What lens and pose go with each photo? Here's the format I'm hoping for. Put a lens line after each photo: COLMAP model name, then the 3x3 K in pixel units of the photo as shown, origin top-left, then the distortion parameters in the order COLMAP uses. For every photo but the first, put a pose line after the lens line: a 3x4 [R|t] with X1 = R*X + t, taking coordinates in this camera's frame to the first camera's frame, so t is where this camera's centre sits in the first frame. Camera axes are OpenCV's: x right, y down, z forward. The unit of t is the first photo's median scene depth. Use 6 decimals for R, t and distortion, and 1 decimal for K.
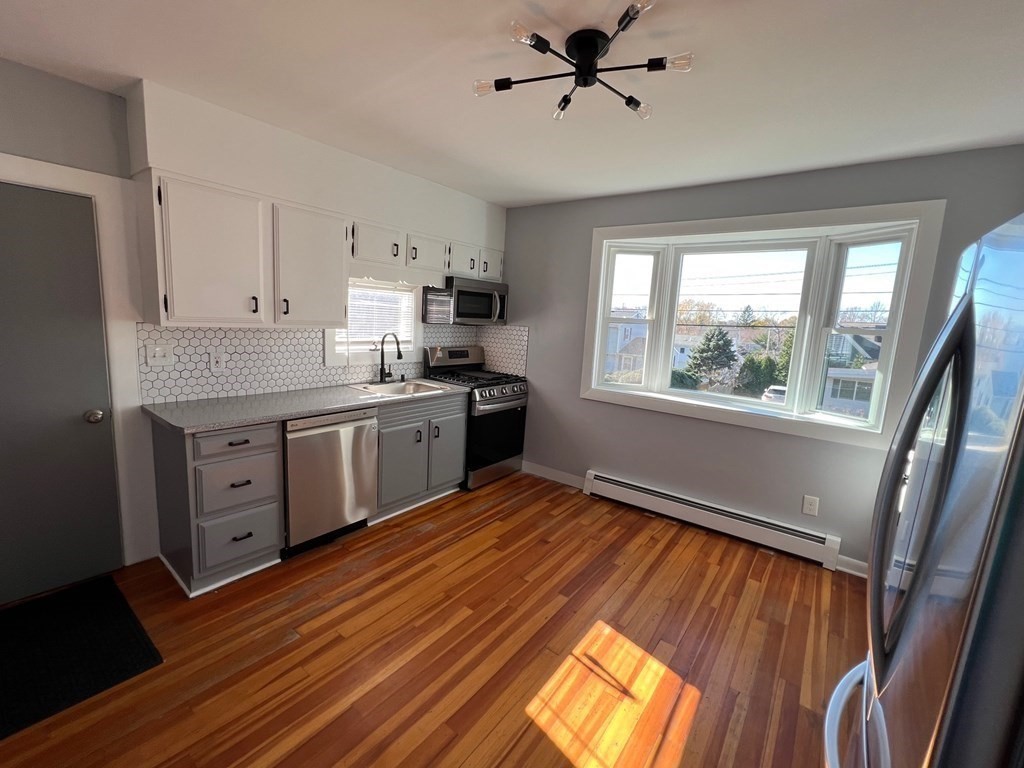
lens RADIAL K [[437.4, 0, 512.0], [0, 437.4, 384.0], [0, 0, 1]] dist [-0.001825, -0.000285]
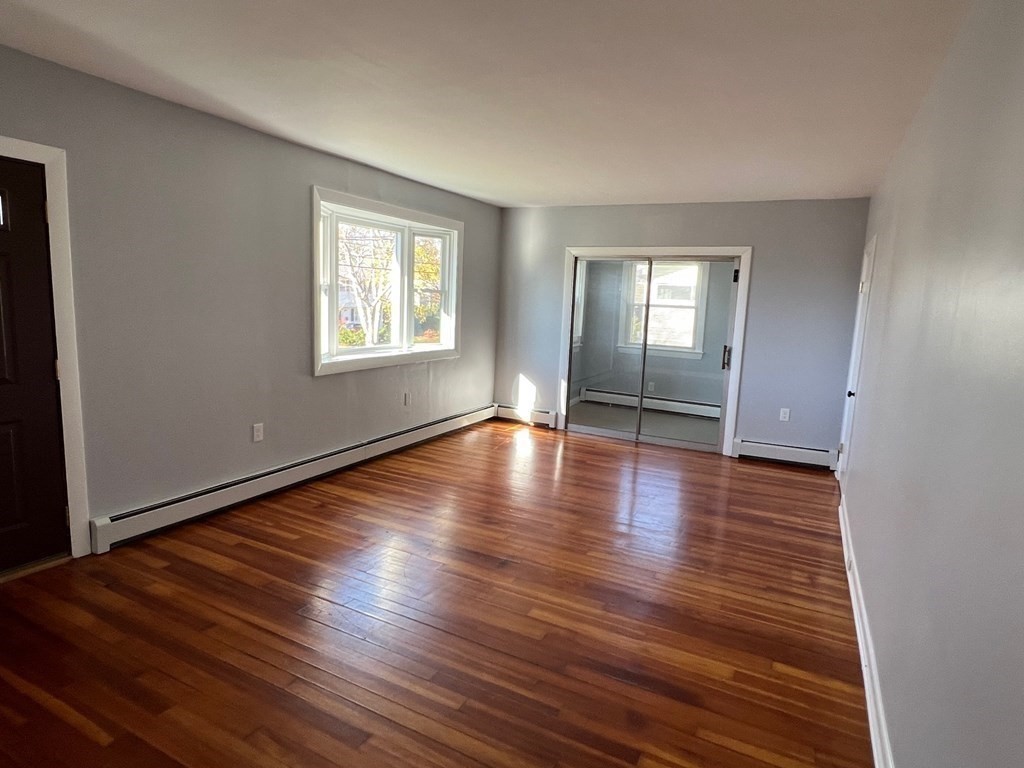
lens RADIAL K [[581.3, 0, 512.0], [0, 581.3, 384.0], [0, 0, 1]] dist [-0.000135, -0.001492]
pose [[-0.162714, -0.206797, 0.964759, -1.188980], [0.099456, 0.969372, 0.224560, -0.198478], [-0.981648, 0.132490, -0.137163, 0.872565]]
